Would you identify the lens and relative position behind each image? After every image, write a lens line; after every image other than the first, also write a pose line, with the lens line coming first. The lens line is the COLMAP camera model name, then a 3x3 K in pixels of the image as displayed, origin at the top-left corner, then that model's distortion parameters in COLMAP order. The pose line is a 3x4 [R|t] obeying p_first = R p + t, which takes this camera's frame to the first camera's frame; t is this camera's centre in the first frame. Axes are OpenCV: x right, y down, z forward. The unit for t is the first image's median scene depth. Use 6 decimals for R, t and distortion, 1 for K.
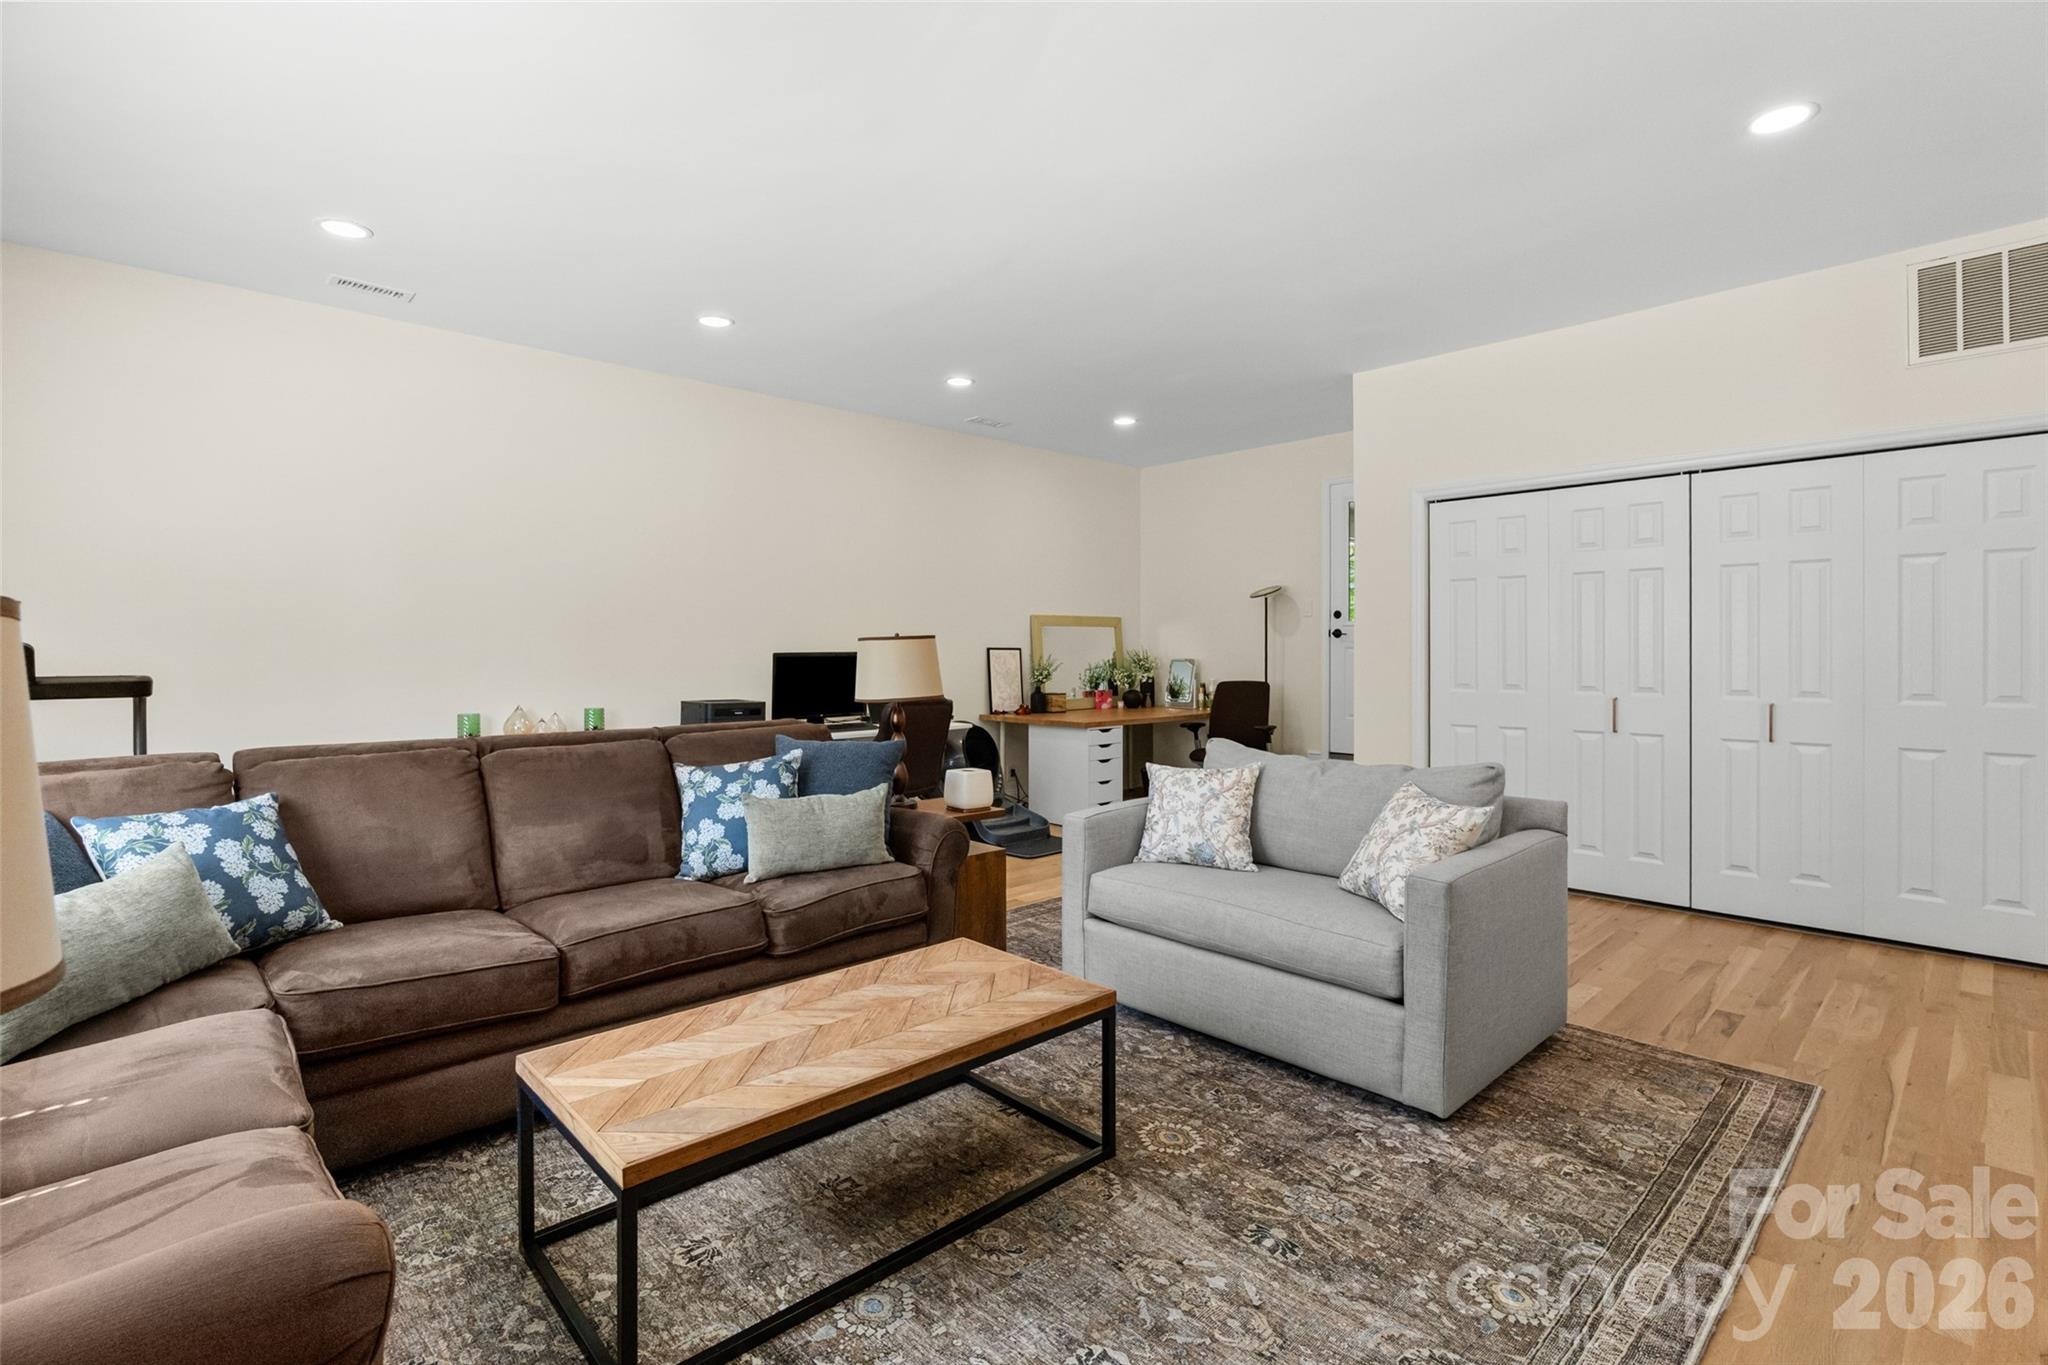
lens RADIAL K [[951.4, 0, 1025.6], [0, 951.4, 668.7], [0, 0, 1]] dist [-0.008944, 0.001674]
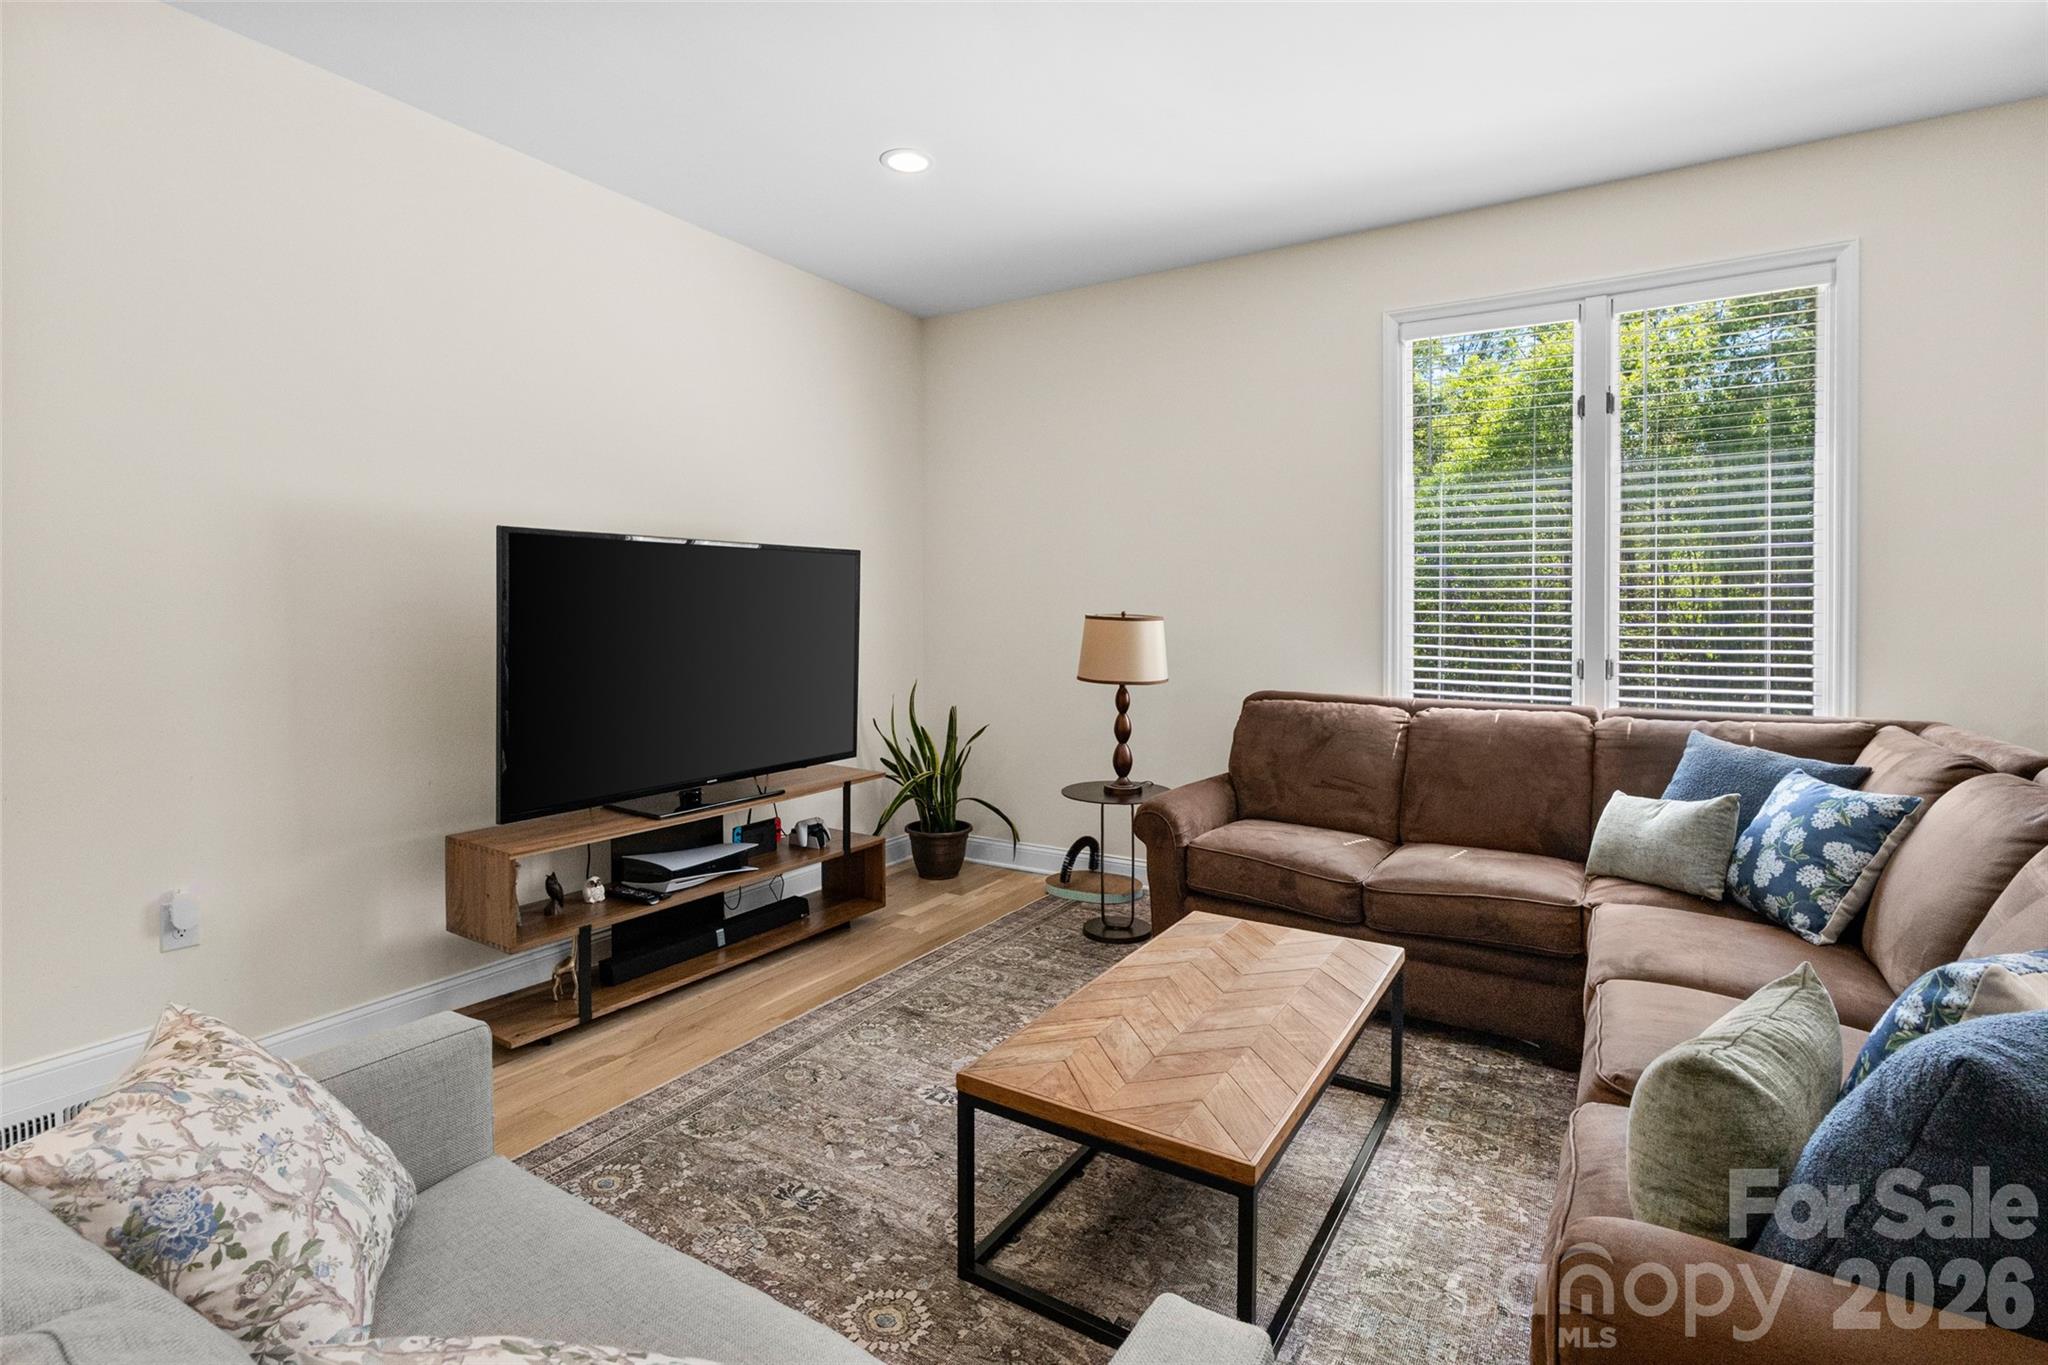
lens RADIAL K [[951.4, 0, 1047.8], [0, 951.4, 621.0], [0, 0, 1]] dist [-0.008944, 0.001674]
pose [[-0.960553, 0.006183, -0.278030, 0.272737], [-0.000952, 0.999674, 0.025521, -0.066595], [0.278097, 0.024779, -0.960233, 2.015193]]
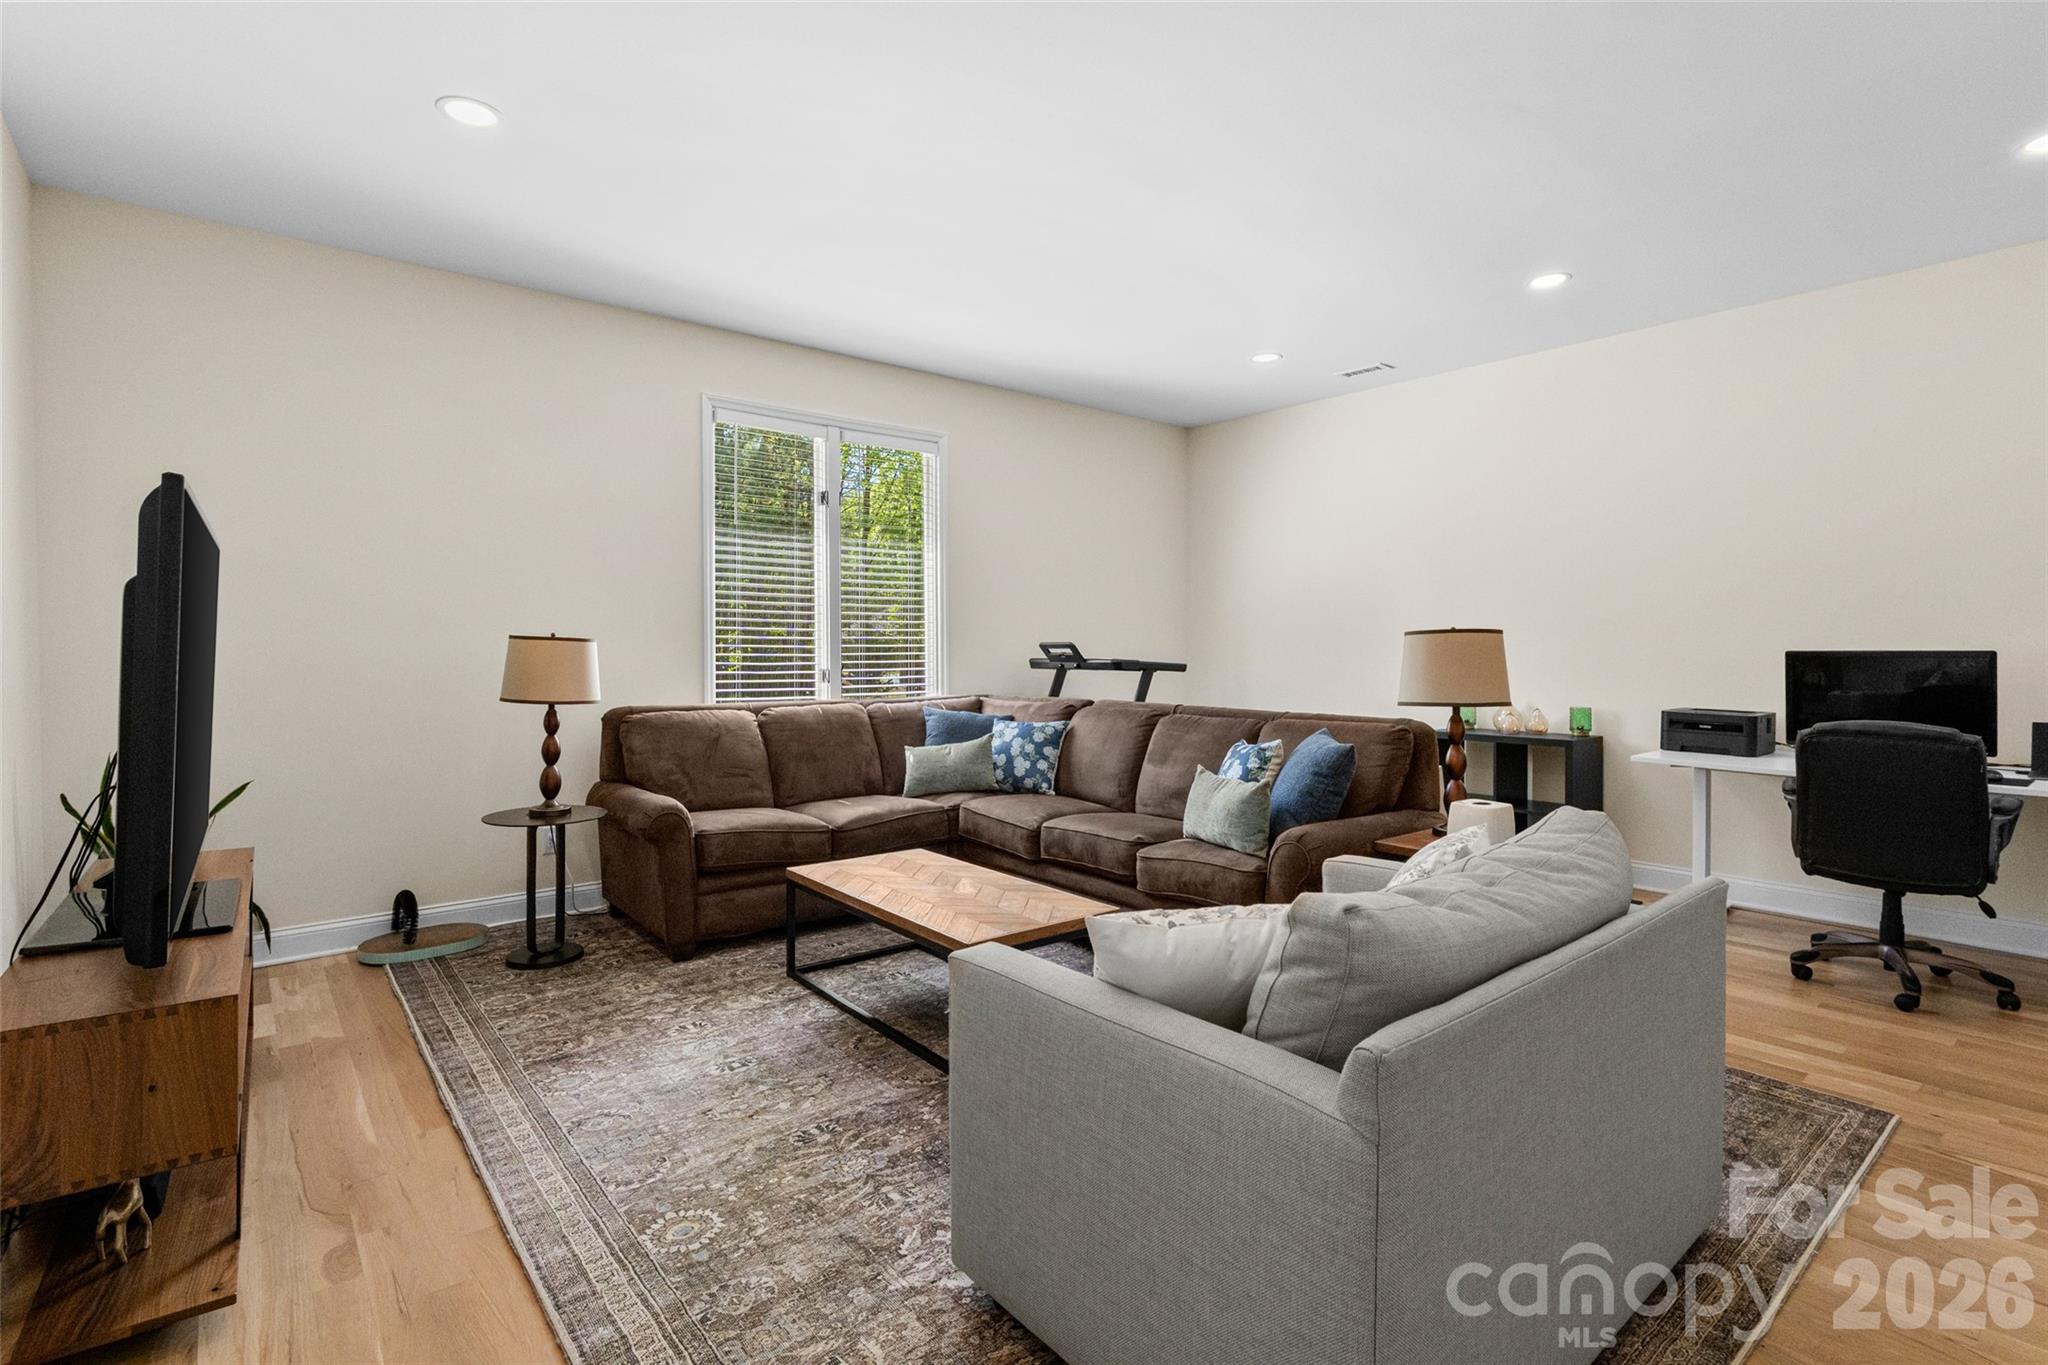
lens RADIAL K [[951.4, 0, 1014.3], [0, 951.4, 629.4], [0, 0, 1]] dist [-0.008944, 0.001674]
pose [[-0.071775, -0.018211, -0.997255, 1.417440], [-0.016107, 0.999724, -0.017096, -0.024894], [0.997291, 0.014836, -0.072048, 1.287280]]
